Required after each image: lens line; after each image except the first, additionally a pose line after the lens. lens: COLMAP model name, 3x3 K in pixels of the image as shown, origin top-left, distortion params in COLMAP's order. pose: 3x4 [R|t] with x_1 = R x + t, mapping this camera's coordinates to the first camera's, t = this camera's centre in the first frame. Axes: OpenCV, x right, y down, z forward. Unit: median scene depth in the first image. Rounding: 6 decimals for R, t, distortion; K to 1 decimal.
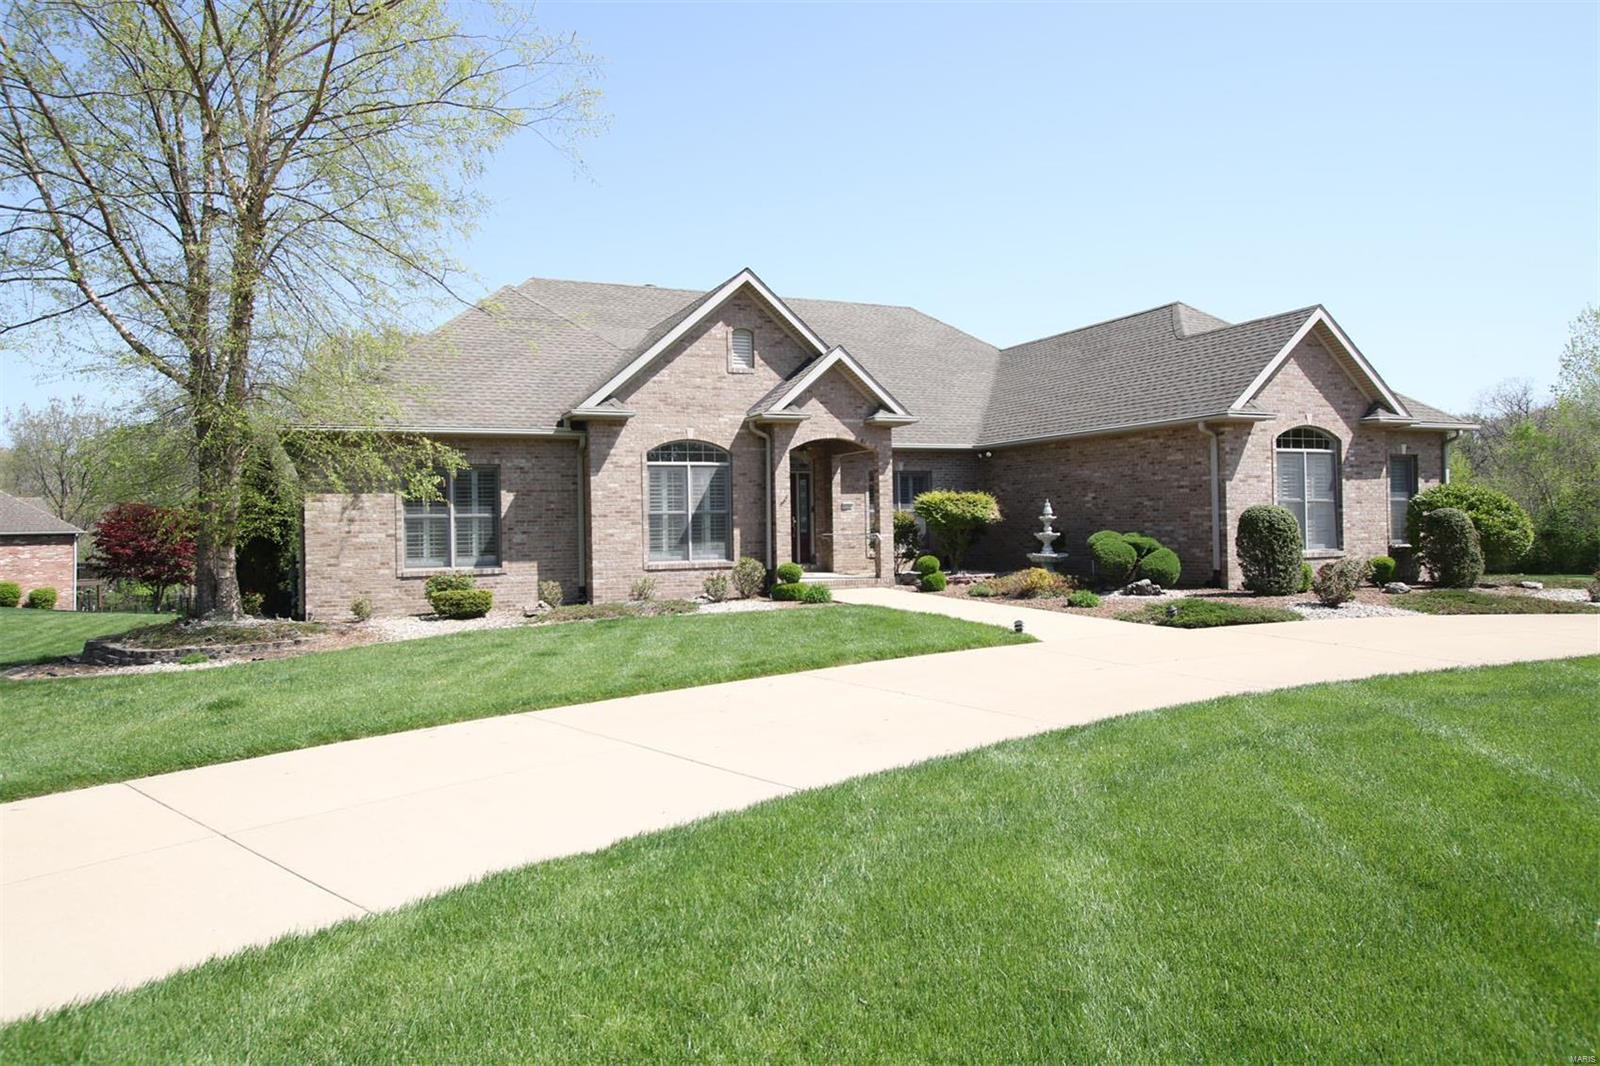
lens RADIAL K [[997.5, 0, 812.9], [0, 997.5, 522.9], [0, 0, 1]] dist [-0.004899, 0.003878]
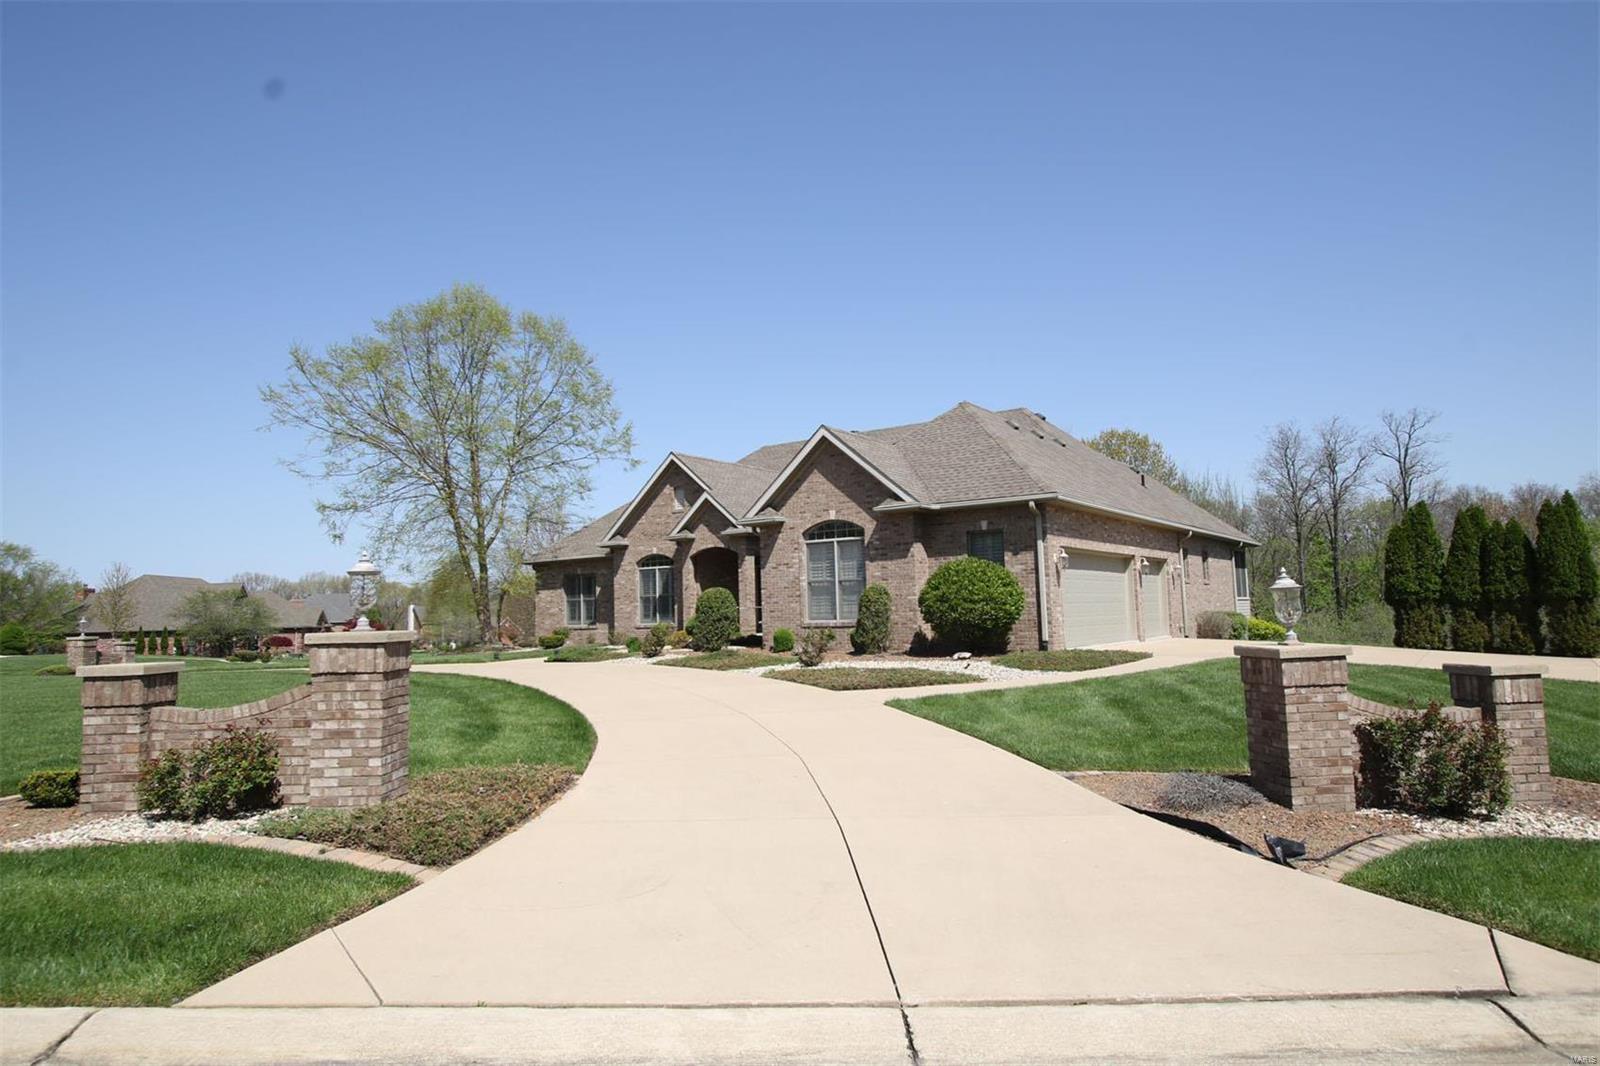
lens RADIAL K [[997.5, 0, 793.6], [0, 997.5, 530.0], [0, 0, 1]] dist [-0.004899, 0.003878]
pose [[0.504177, -0.068416, -0.860886, 1.498151], [0.016168, 0.997430, -0.069798, 0.001035], [0.863449, 0.021272, 0.503987, 0.319937]]
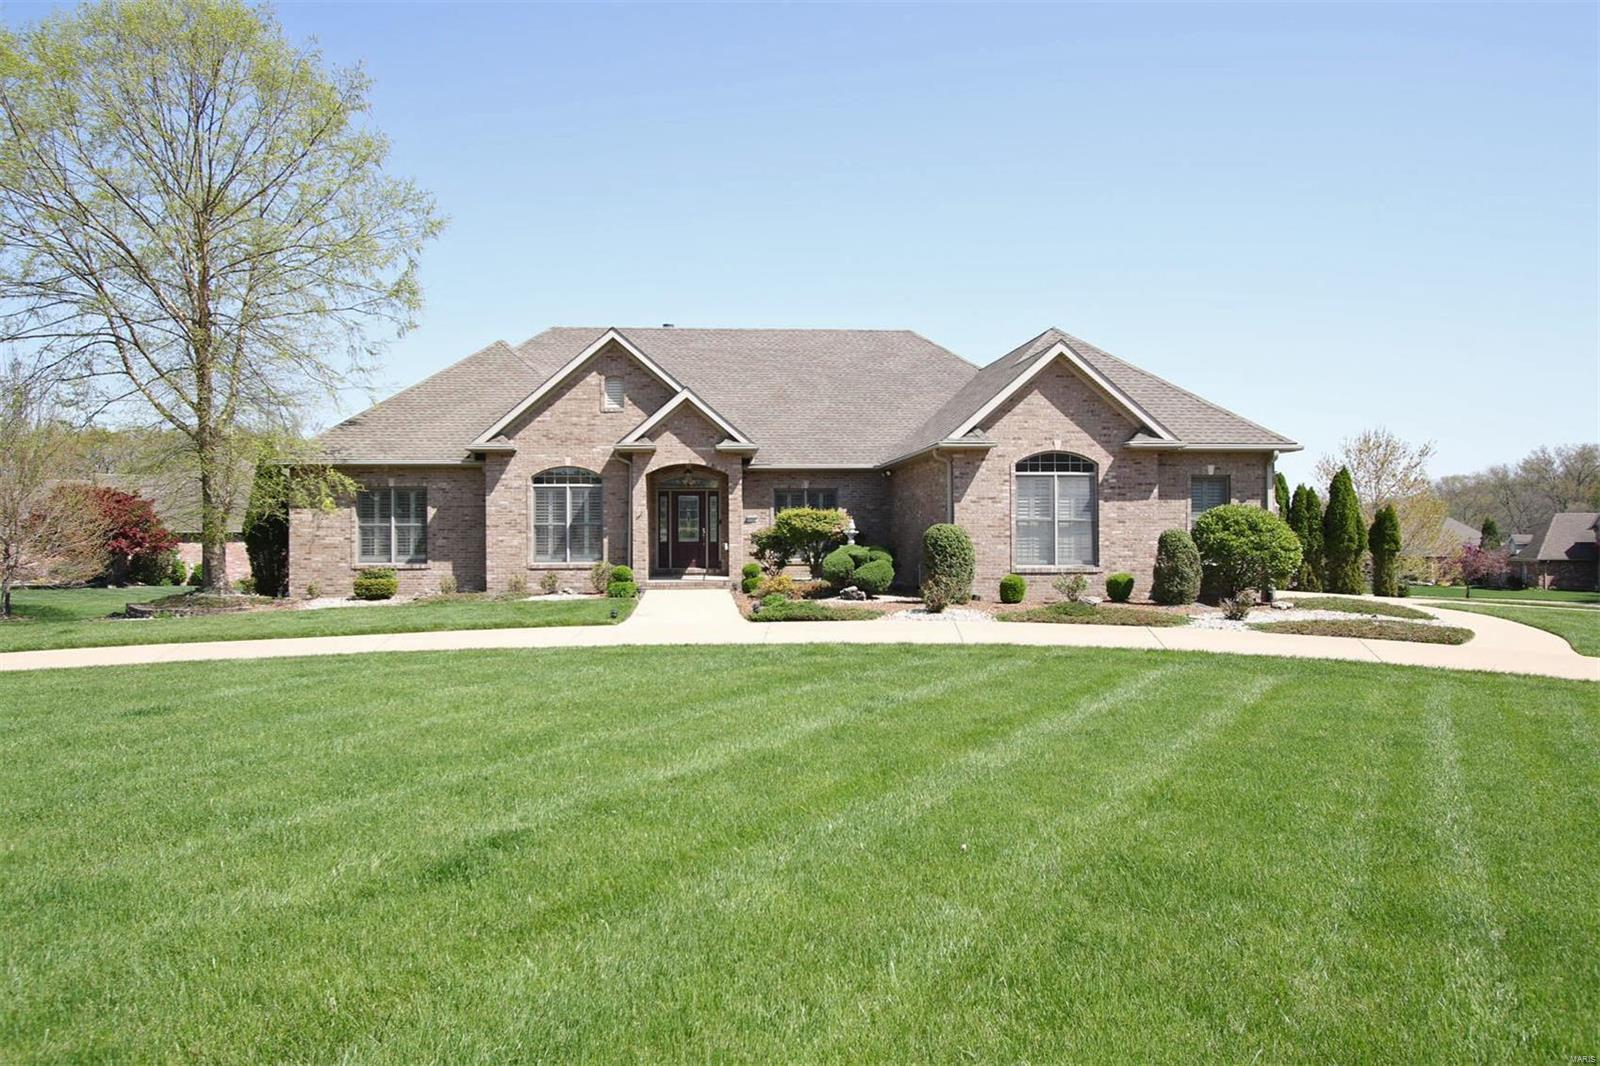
lens RADIAL K [[1098.6, 0, 829.4], [0, 1098.6, 541.8], [0, 0, 1]] dist [-0.007820, 0.000450]
pose [[0.946495, 0.016953, -0.322273, 0.630178], [-0.013638, 0.999828, 0.012541, -0.010106], [0.322431, -0.007475, 0.946564, -0.203253]]
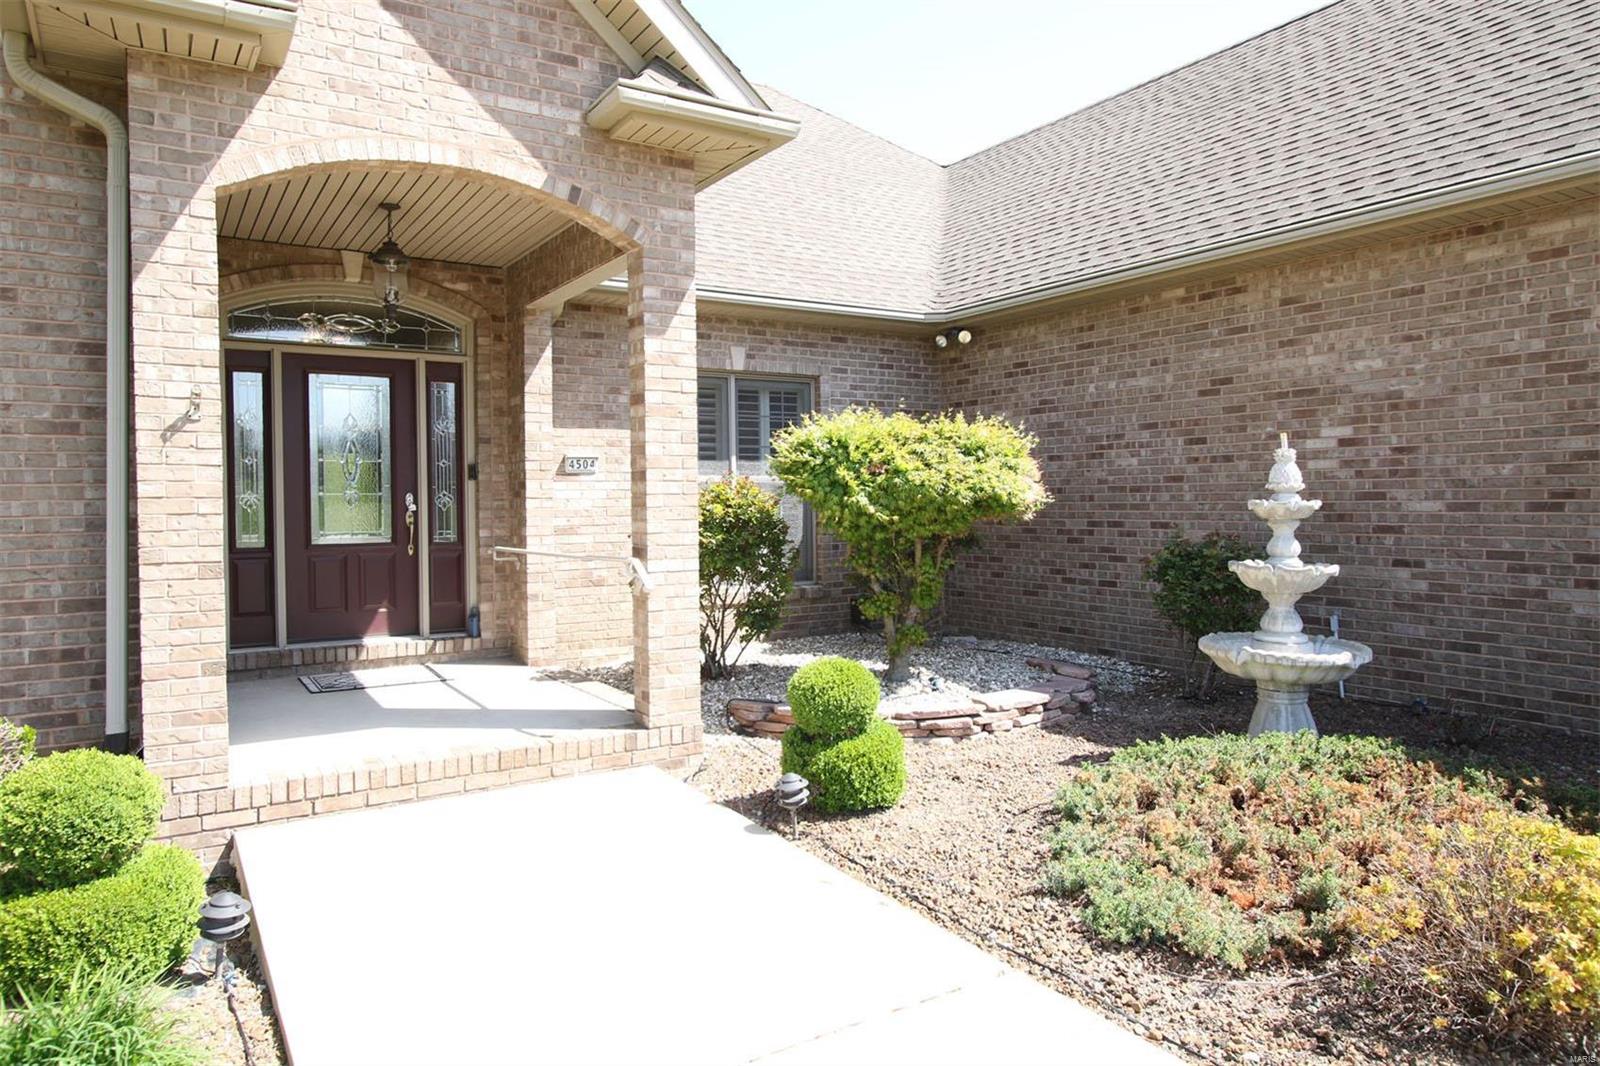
lens RADIAL K [[997.5, 0, 791.3], [0, 997.5, 524.7], [0, 0, 1]] dist [-0.004899, 0.003878]
pose [[0.992062, 0.004606, 0.125668, 0.075392], [-0.007798, 0.999659, 0.024924, -0.005701], [-0.125510, -0.025706, 0.991759, 0.771496]]
